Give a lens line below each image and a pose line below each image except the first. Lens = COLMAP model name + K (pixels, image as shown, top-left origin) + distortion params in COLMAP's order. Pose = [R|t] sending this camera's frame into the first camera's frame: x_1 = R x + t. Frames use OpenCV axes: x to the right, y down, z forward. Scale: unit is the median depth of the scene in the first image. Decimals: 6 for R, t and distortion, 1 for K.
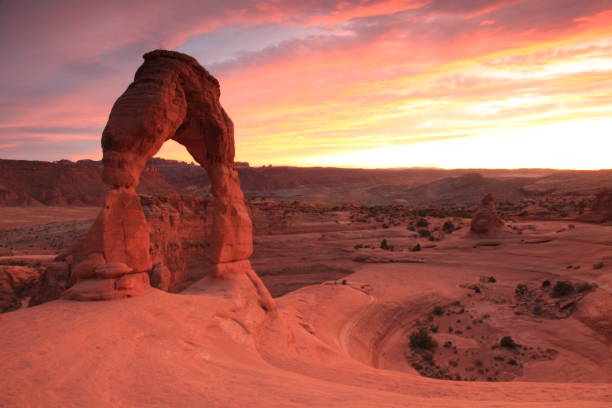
lens RADIAL K [[425.8, 0, 311.5], [0, 425.8, 203.9], [0, 0, 1]] dist [-0.122918, 0.075026]
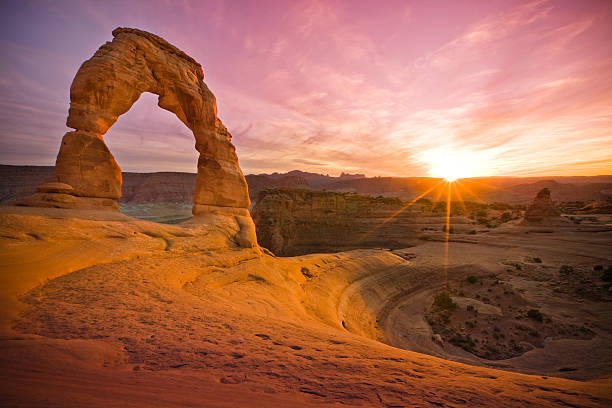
lens RADIAL K [[283.2, 0, 306.0], [0, 283.2, 204.0], [0, 0, 1]] dist [-0.053321, 0.021513]
pose [[0.937932, 0.017354, -0.346386, 0.140730], [-0.015934, 0.999849, 0.006946, 0.047590], [0.346454, -0.000995, 0.938066, 0.114934]]
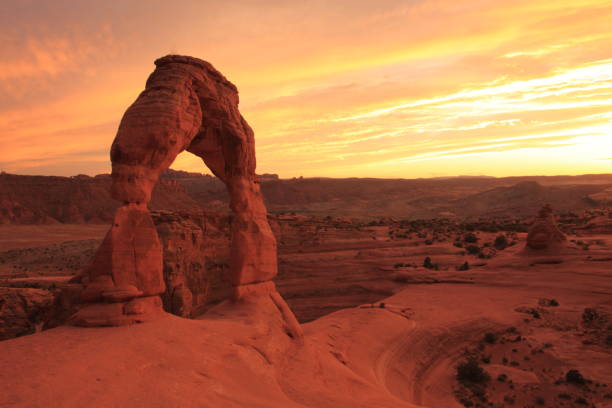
lens RADIAL K [[466.7, 0, 310.6], [0, 466.7, 203.4], [0, 0, 1]] dist [-0.099687, 0.089770]
pose [[0.996905, -0.014663, -0.077234, 0.005341], [0.012110, 0.999368, -0.033429, -0.000315], [0.077675, 0.032390, 0.996452, 0.002346]]
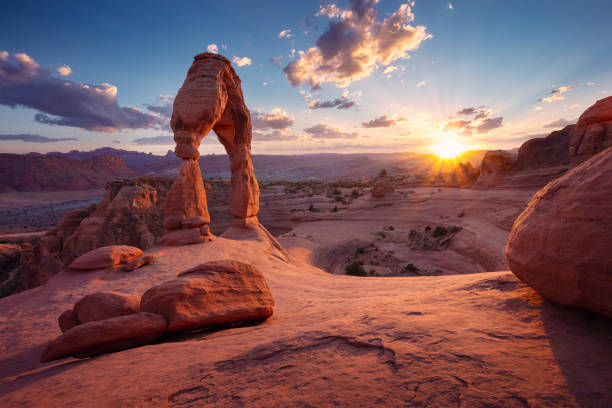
lens RADIAL K [[312.9, 0, 305.0], [0, 312.9, 205.6], [0, 0, 1]] dist [-0.061016, 0.001162]
pose [[0.982152, -0.045329, 0.182544, -0.078148], [0.031234, 0.996356, 0.079363, 0.010277], [-0.185477, -0.072245, 0.979989, -0.006291]]
